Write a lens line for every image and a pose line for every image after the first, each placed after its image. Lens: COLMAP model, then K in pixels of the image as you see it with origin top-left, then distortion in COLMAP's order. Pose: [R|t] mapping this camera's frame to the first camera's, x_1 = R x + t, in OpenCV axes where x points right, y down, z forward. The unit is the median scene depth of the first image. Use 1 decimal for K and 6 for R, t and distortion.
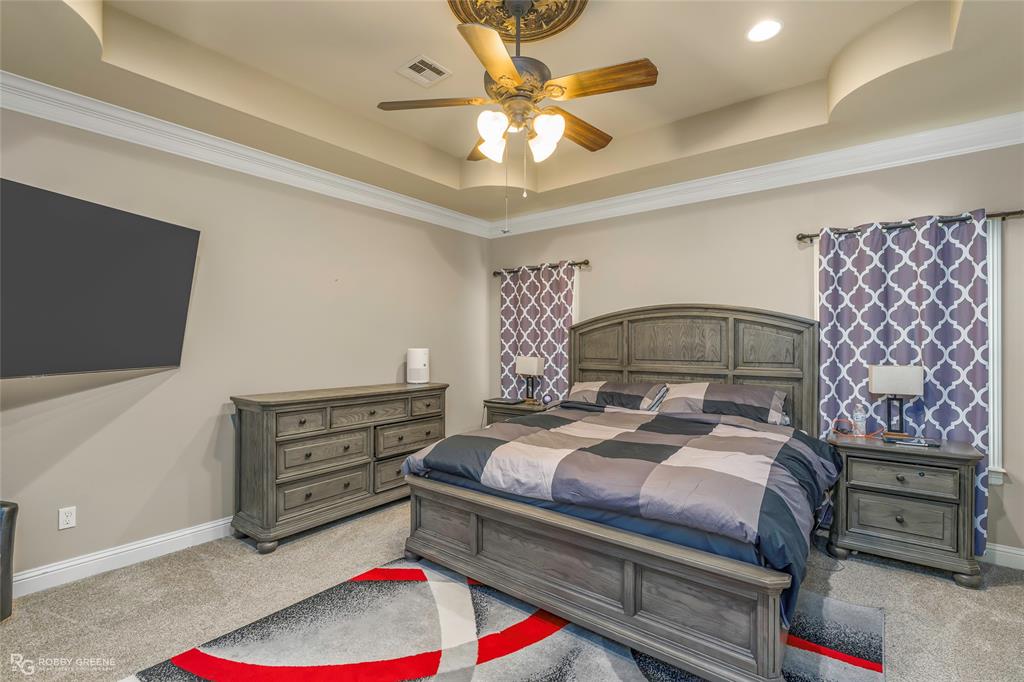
lens RADIAL K [[461.9, 0, 511.0], [0, 461.9, 343.8], [0, 0, 1]] dist [0.000280, 0.001111]
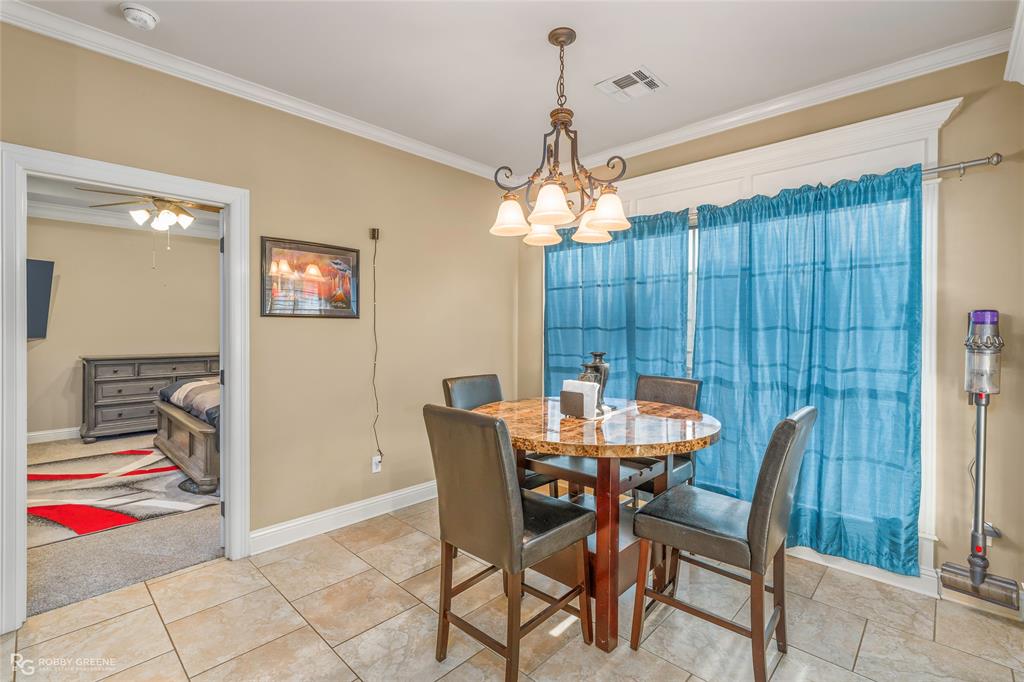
lens RADIAL K [[461.9, 0, 515.6], [0, 461.9, 338.7], [0, 0, 1]] dist [0.000280, 0.001111]
pose [[0.996574, 0.007033, -0.082411, 1.131909], [-0.005443, 0.999795, 0.019508, 0.008843], [0.082531, -0.018993, 0.996408, -0.560557]]
